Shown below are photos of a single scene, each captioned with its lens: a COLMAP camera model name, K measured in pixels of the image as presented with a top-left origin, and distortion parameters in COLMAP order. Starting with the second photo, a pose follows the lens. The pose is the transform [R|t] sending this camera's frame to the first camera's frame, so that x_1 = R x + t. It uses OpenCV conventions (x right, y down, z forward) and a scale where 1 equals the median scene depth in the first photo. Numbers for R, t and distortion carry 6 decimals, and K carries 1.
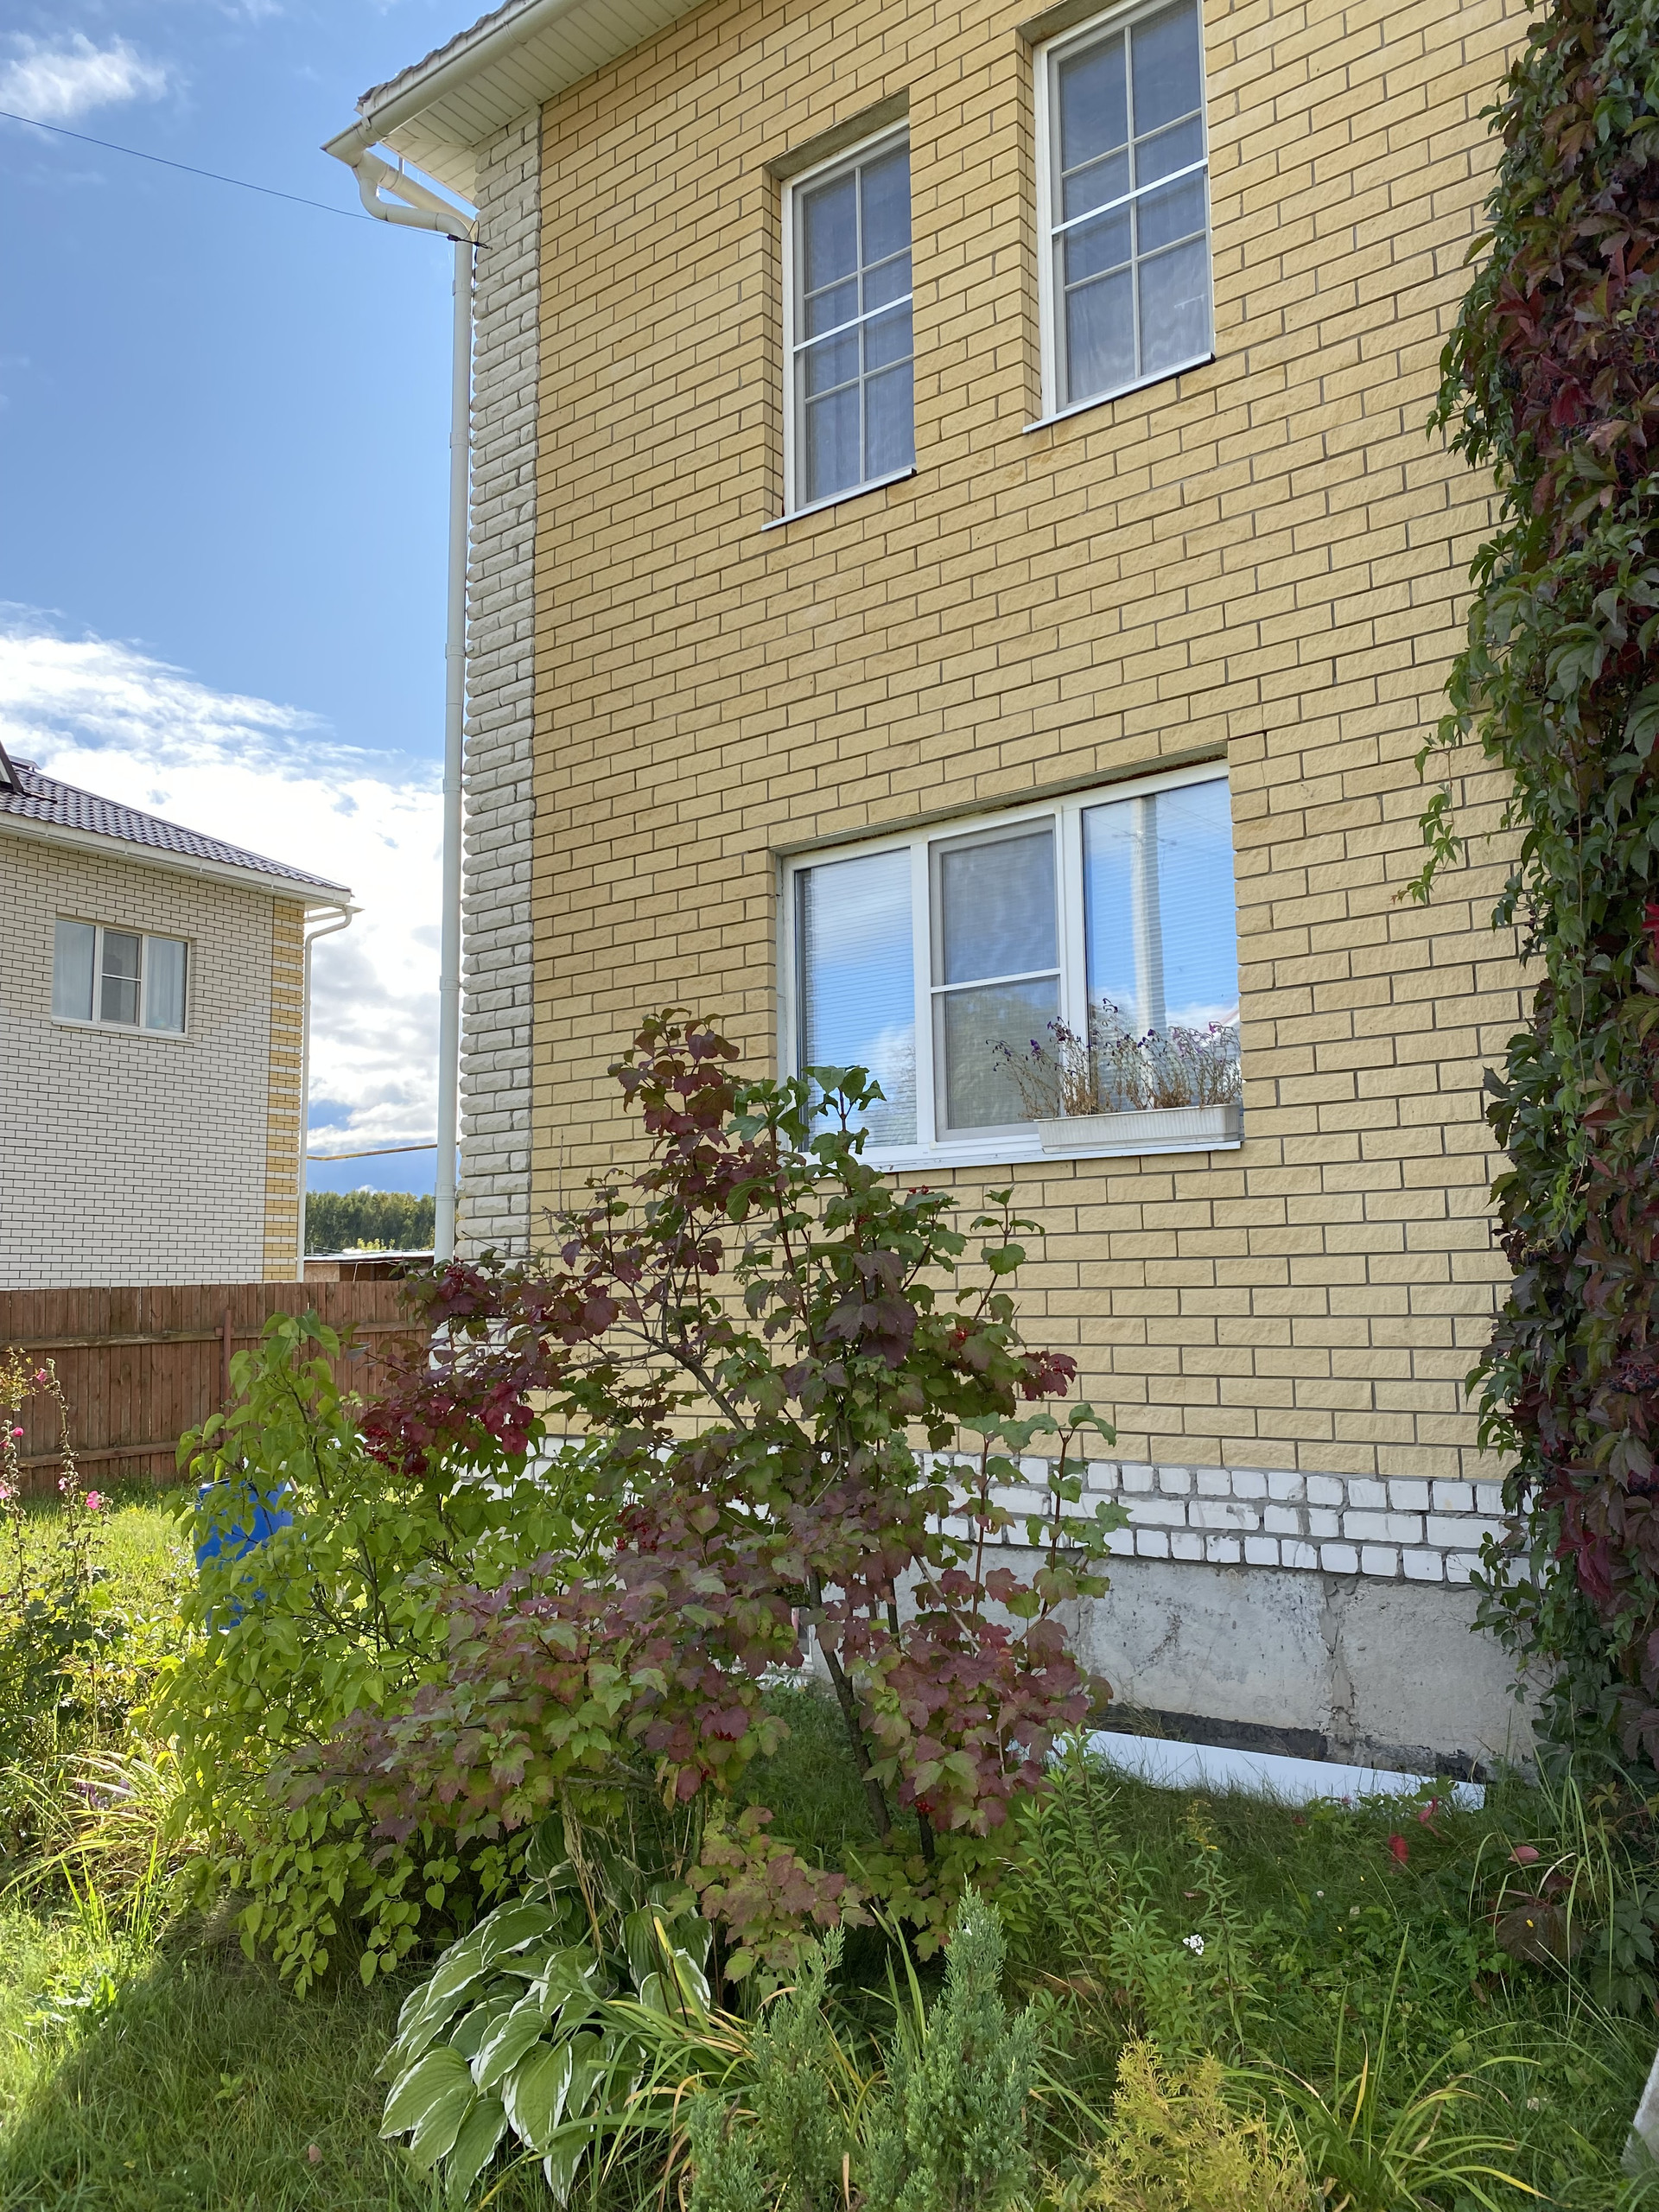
lens RADIAL K [[1696.1, 0, 830.5], [0, 1696.1, 1099.6], [0, 0, 1]] dist [0.047026, -0.024484]
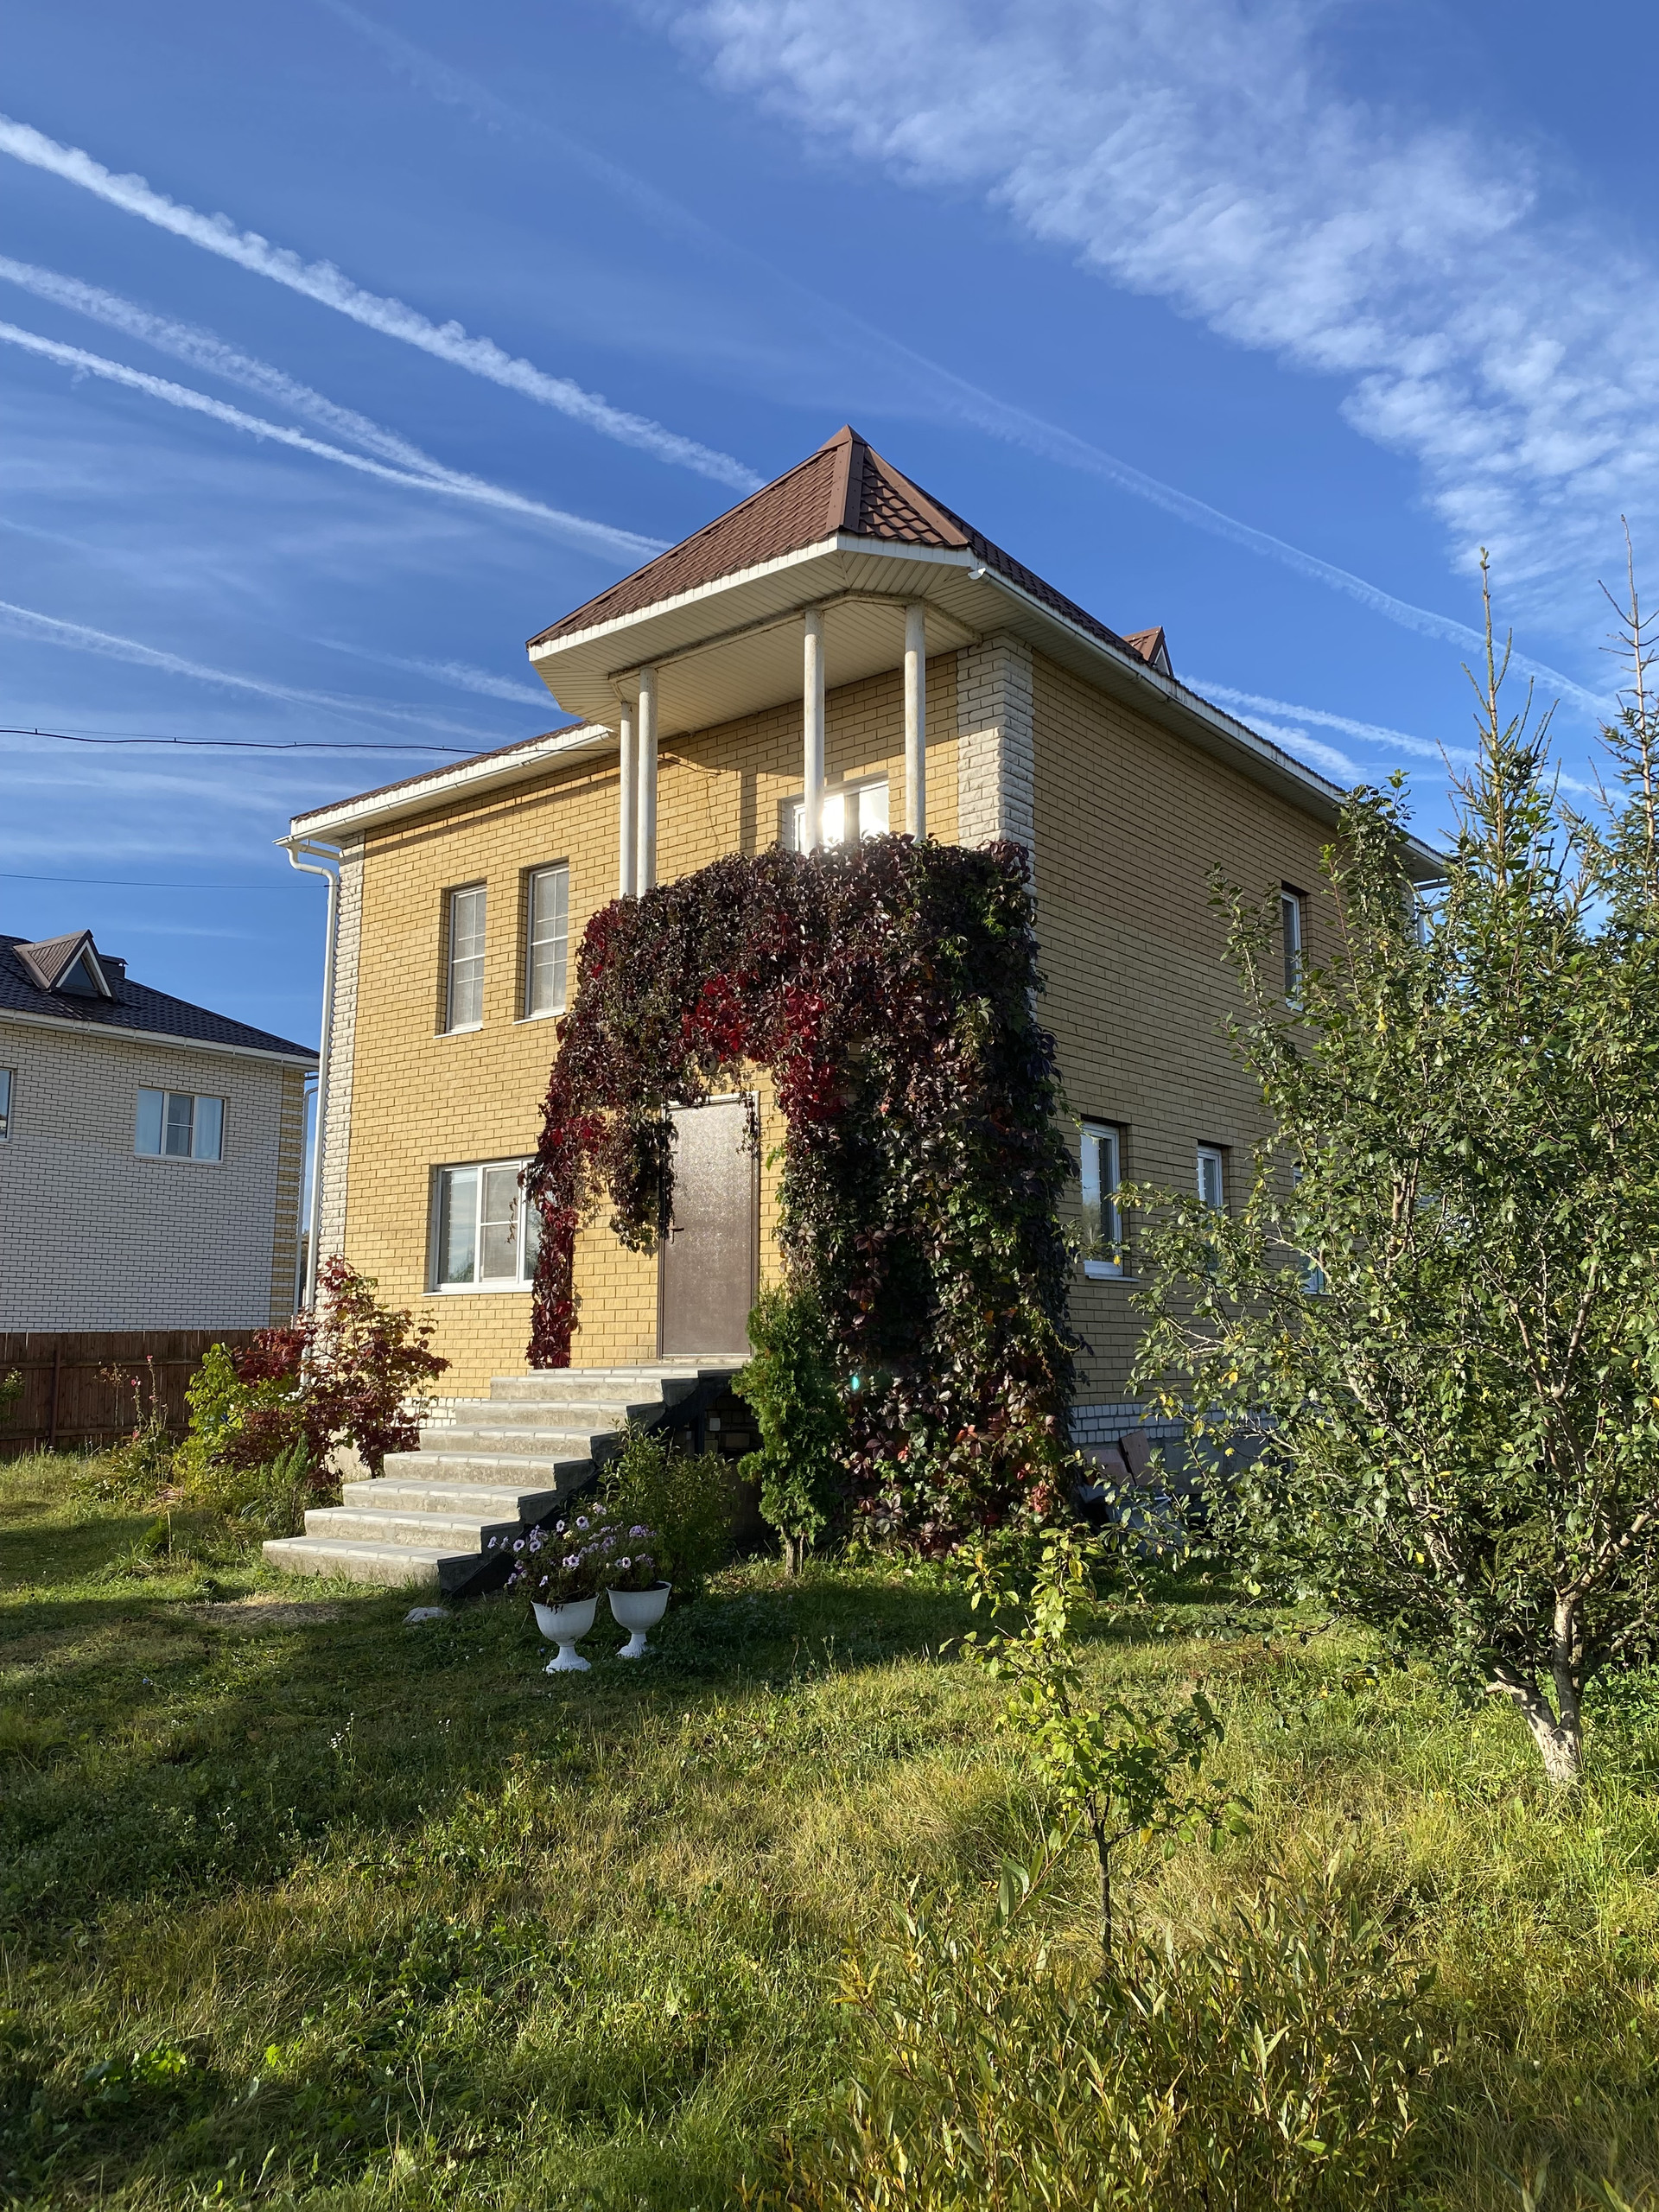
lens RADIAL K [[1696.1, 0, 830.5], [0, 1696.1, 1106.1], [0, 0, 1]] dist [0.047026, -0.024484]
pose [[0.999486, 0.011846, -0.029778, 0.793918], [-0.012602, 0.999600, -0.025338, -0.221603], [0.029465, 0.025700, 0.999235, -1.909323]]
